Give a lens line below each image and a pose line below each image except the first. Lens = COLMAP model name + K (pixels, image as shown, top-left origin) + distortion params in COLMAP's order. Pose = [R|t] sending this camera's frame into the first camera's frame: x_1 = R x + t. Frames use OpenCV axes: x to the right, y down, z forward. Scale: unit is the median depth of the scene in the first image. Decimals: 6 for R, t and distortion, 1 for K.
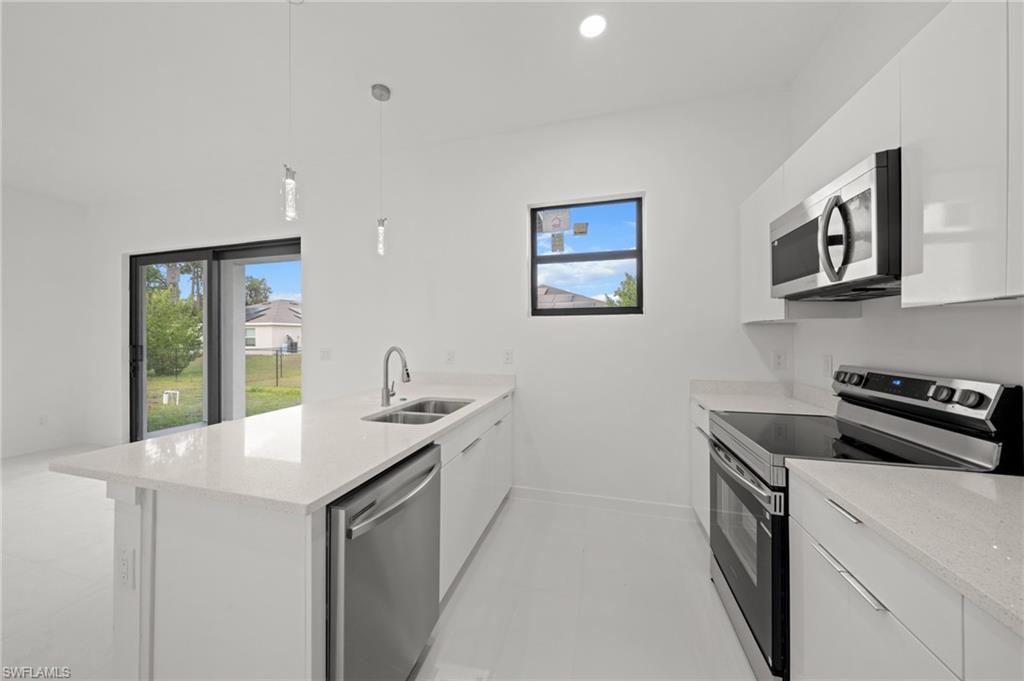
lens RADIAL K [[354.8, 0, 499.6], [0, 354.8, 336.0], [0, 0, 1]] dist [0.000319, -0.000283]
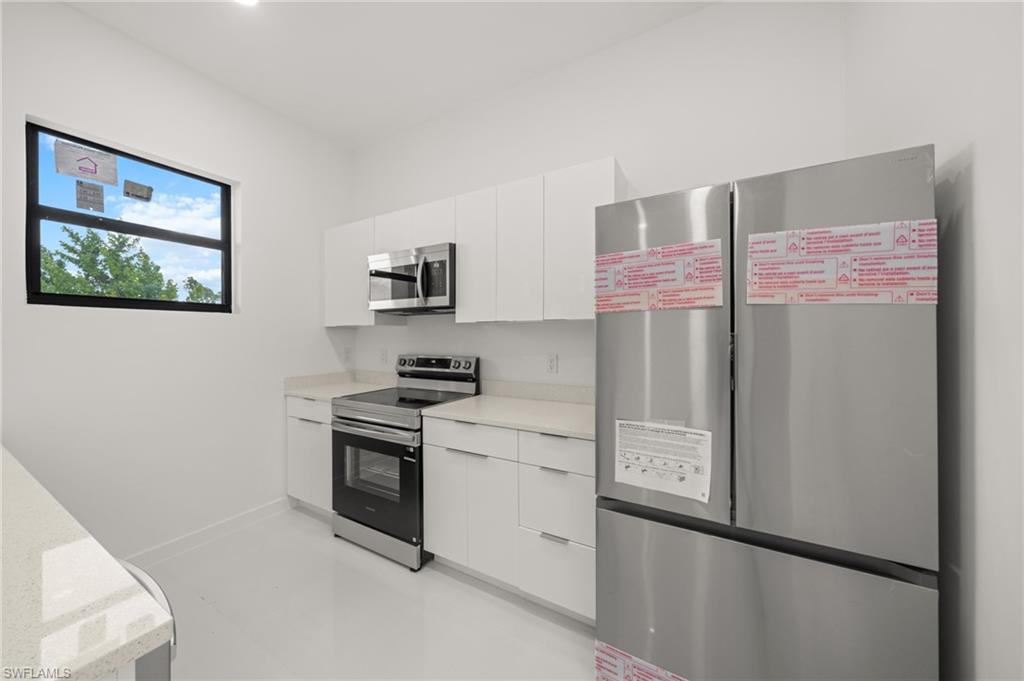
lens RADIAL K [[354.8, 0, 501.1], [0, 354.8, 334.2], [0, 0, 1]] dist [0.000319, -0.000283]
pose [[0.245873, 0.006665, 0.969279, -0.356112], [0.002472, 0.999969, -0.007503, 0.001325], [-0.969299, 0.004241, 0.245849, 0.112984]]
